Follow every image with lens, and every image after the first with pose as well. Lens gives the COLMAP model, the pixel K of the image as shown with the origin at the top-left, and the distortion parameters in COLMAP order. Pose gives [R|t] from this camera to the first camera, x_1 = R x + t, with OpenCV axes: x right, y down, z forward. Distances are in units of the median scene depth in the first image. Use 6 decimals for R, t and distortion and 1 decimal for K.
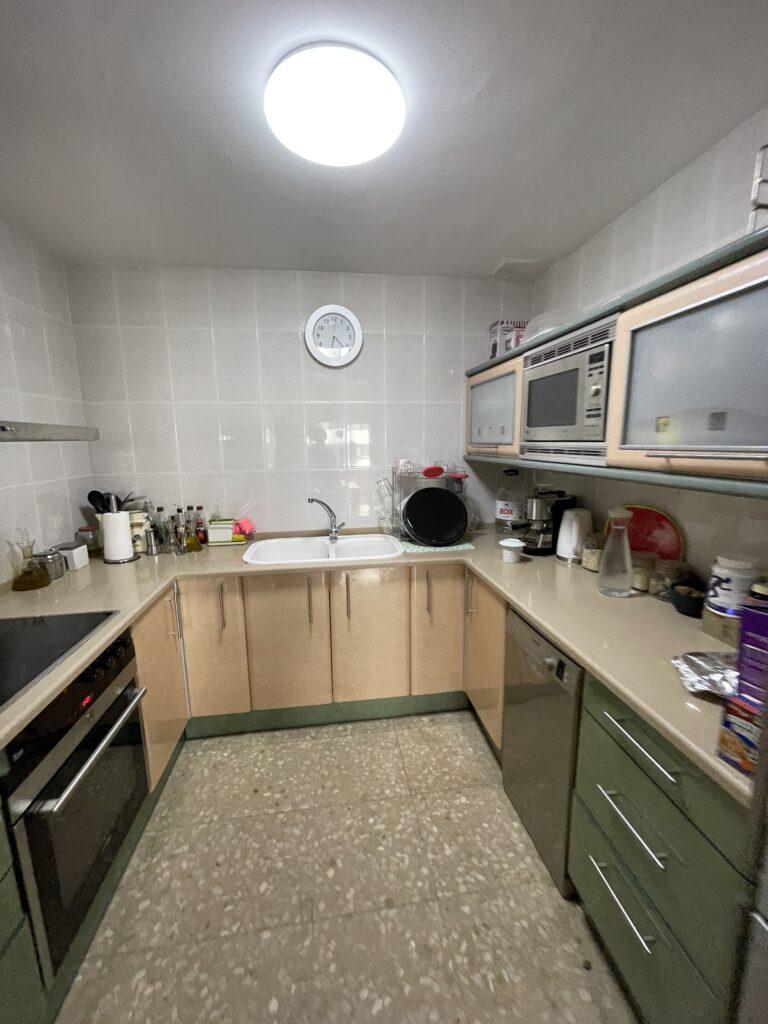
lens RADIAL K [[417.0, 0, 384.0], [0, 417.0, 512.0], [0, 0, 1]] dist [-0.000238, 0.000110]
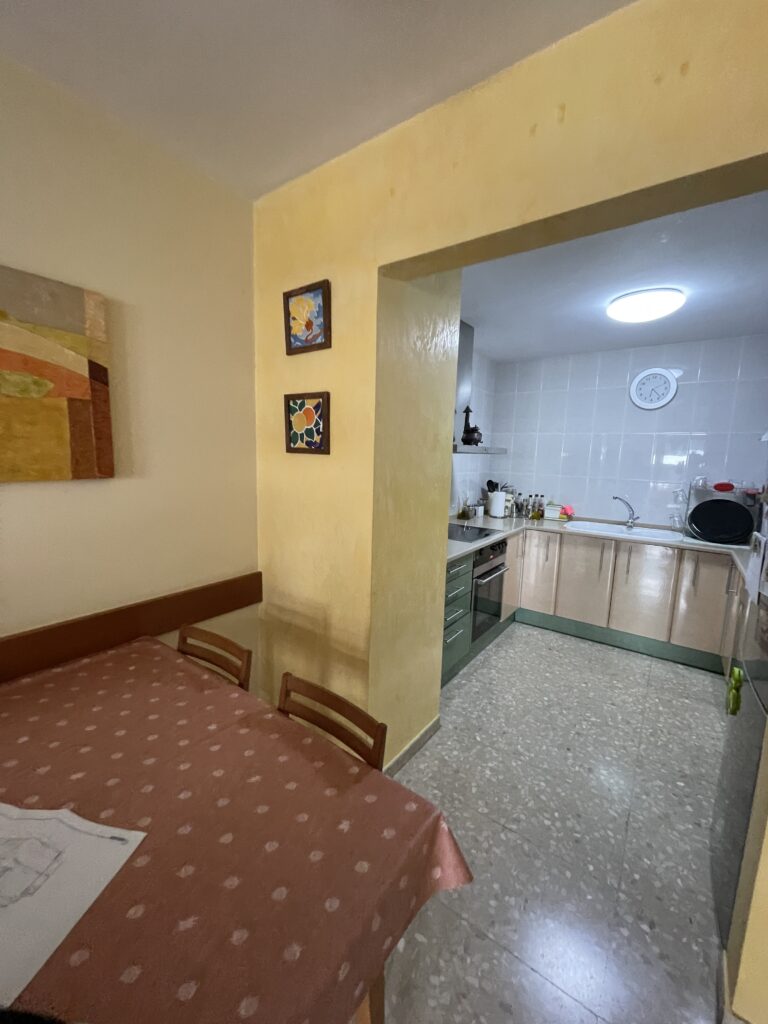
lens RADIAL K [[417.0, 0, 384.0], [0, 417.0, 512.0], [0, 0, 1]] dist [-0.000238, 0.000110]
pose [[0.722298, 0.129039, -0.679436, 0.264740], [-0.159269, 0.987068, 0.018149, 0.134779], [0.672992, 0.095104, 0.733510, -0.703174]]
